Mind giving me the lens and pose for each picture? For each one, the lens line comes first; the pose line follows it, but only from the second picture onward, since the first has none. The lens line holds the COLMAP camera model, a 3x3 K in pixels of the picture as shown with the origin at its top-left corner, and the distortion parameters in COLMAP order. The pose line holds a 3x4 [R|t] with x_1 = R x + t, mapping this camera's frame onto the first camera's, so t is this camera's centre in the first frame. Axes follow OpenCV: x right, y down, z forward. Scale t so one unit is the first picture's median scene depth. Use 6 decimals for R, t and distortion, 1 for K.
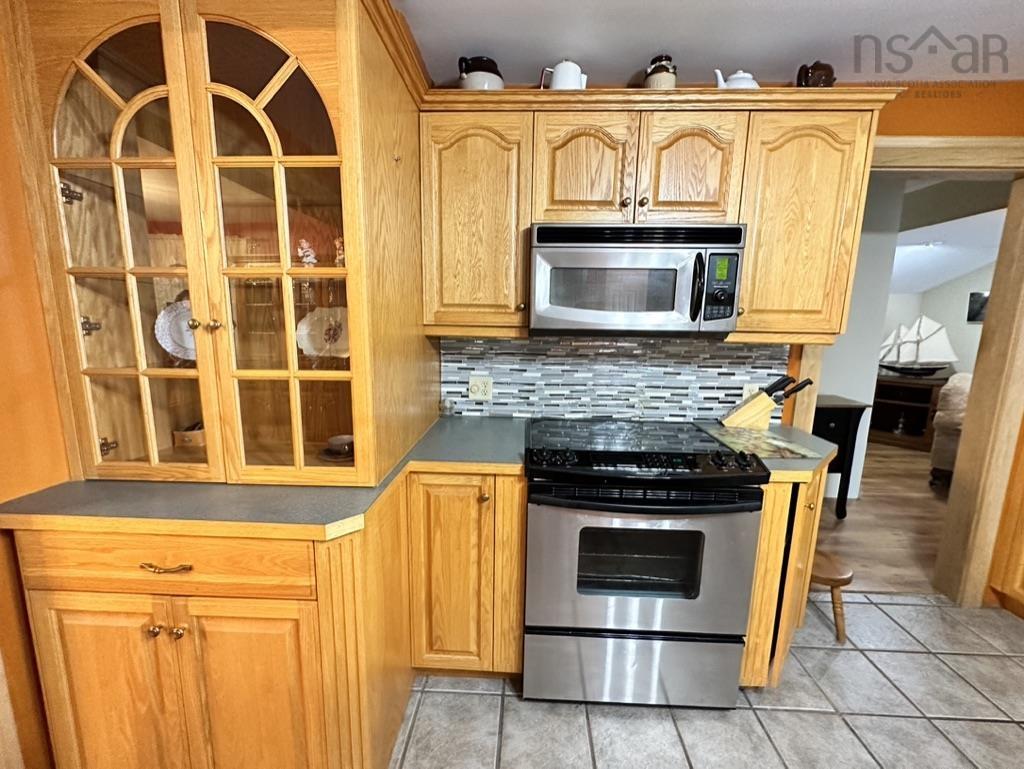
lens RADIAL K [[407.5, 0, 512.0], [0, 407.5, 381.9], [0, 0, 1]] dist [-0.001797, -0.000110]
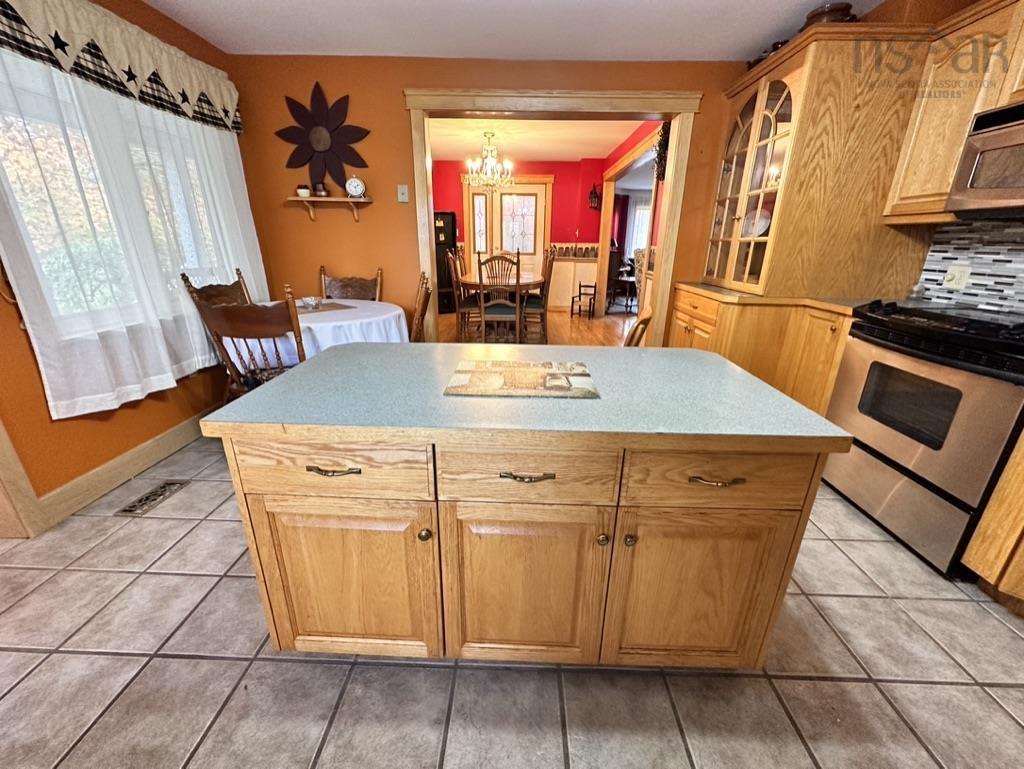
lens RADIAL K [[407.5, 0, 512.0], [0, 407.5, 381.9], [0, 0, 1]] dist [-0.001797, -0.000110]
pose [[0.017464, 0.312017, -0.949916, 1.240269], [-0.168407, 0.937405, 0.304812, 0.177547], [0.985563, 0.154649, 0.068917, -0.238732]]
